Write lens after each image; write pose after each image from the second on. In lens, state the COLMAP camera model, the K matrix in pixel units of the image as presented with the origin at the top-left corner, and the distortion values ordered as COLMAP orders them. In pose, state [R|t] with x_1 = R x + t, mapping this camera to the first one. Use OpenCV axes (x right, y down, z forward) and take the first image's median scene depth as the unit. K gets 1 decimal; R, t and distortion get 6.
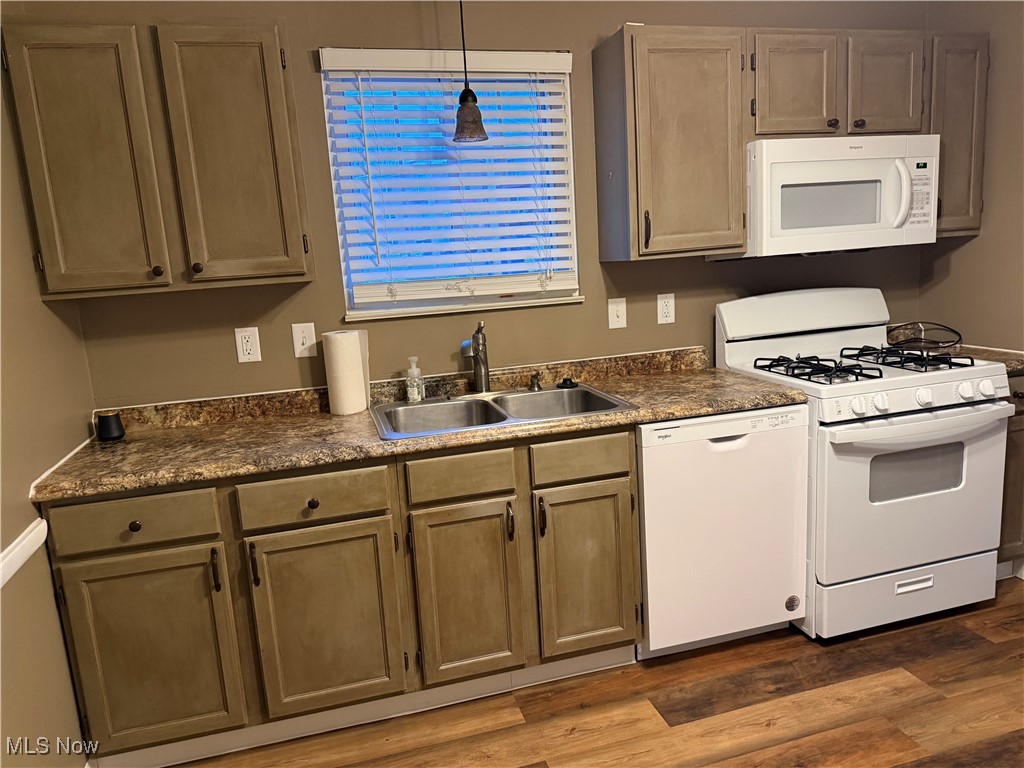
lens RADIAL K [[727.3, 0, 525.0], [0, 727.3, 391.7], [0, 0, 1]] dist [0.004144, -0.006910]
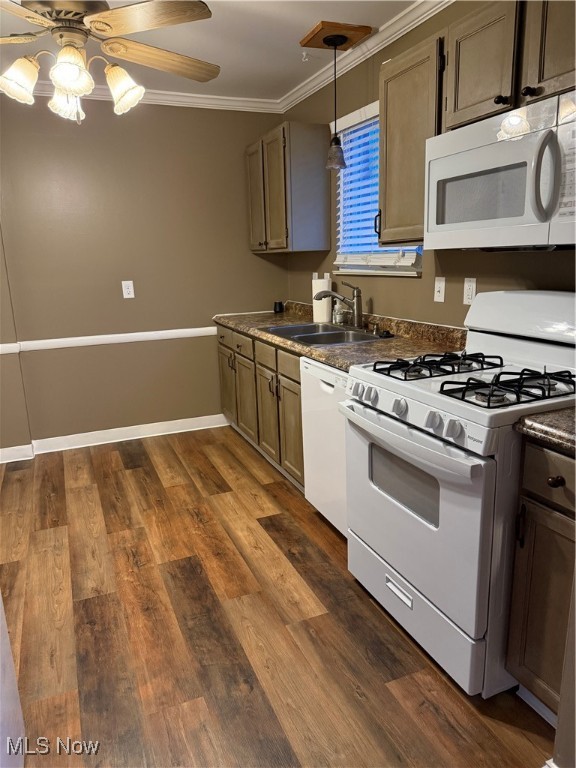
lens RADIAL K [[545.5, 0, 288.0], [0, 545.5, 384.0], [0, 0, 1]] dist [0.004144, -0.006910]
pose [[0.110395, 0.288589, -0.951068, 1.197485], [-0.159544, 0.949652, 0.269640, -0.191490], [0.980999, 0.121970, 0.150879, 0.729930]]
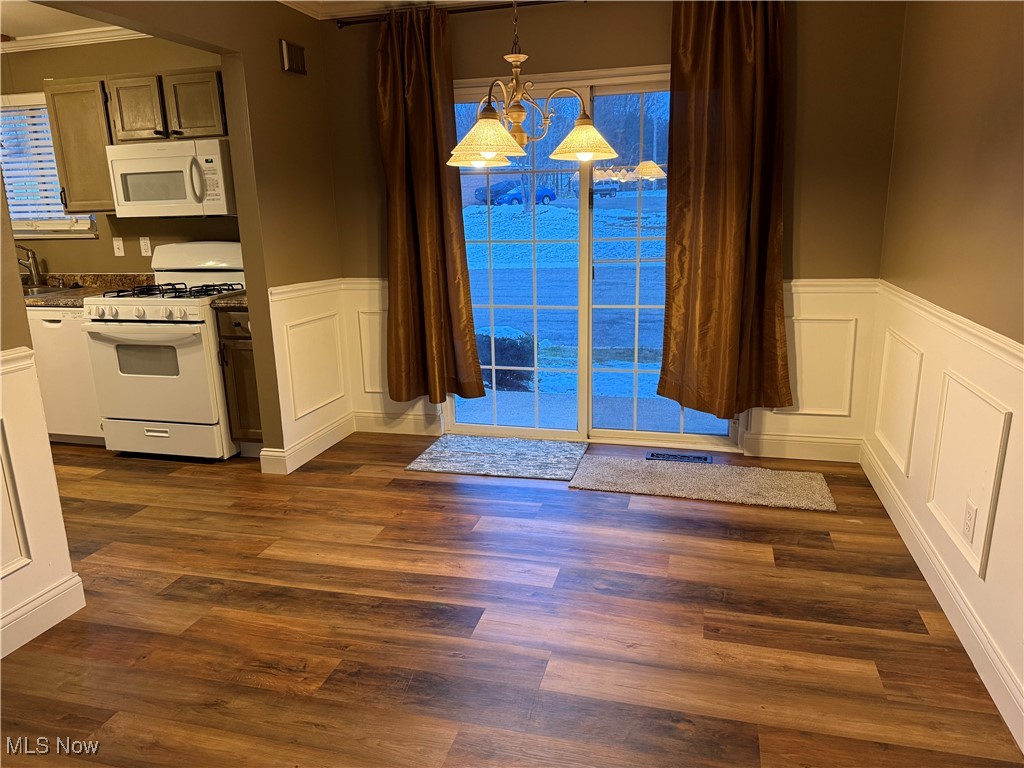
lens RADIAL K [[727.3, 0, 525.0], [0, 727.3, 391.7], [0, 0, 1]] dist [0.004144, -0.006910]
pose [[0.856827, 0.174033, -0.485345, 2.057887], [-0.128225, 0.983664, 0.126349, -0.131600], [0.499405, -0.046026, 0.865145, 0.031653]]
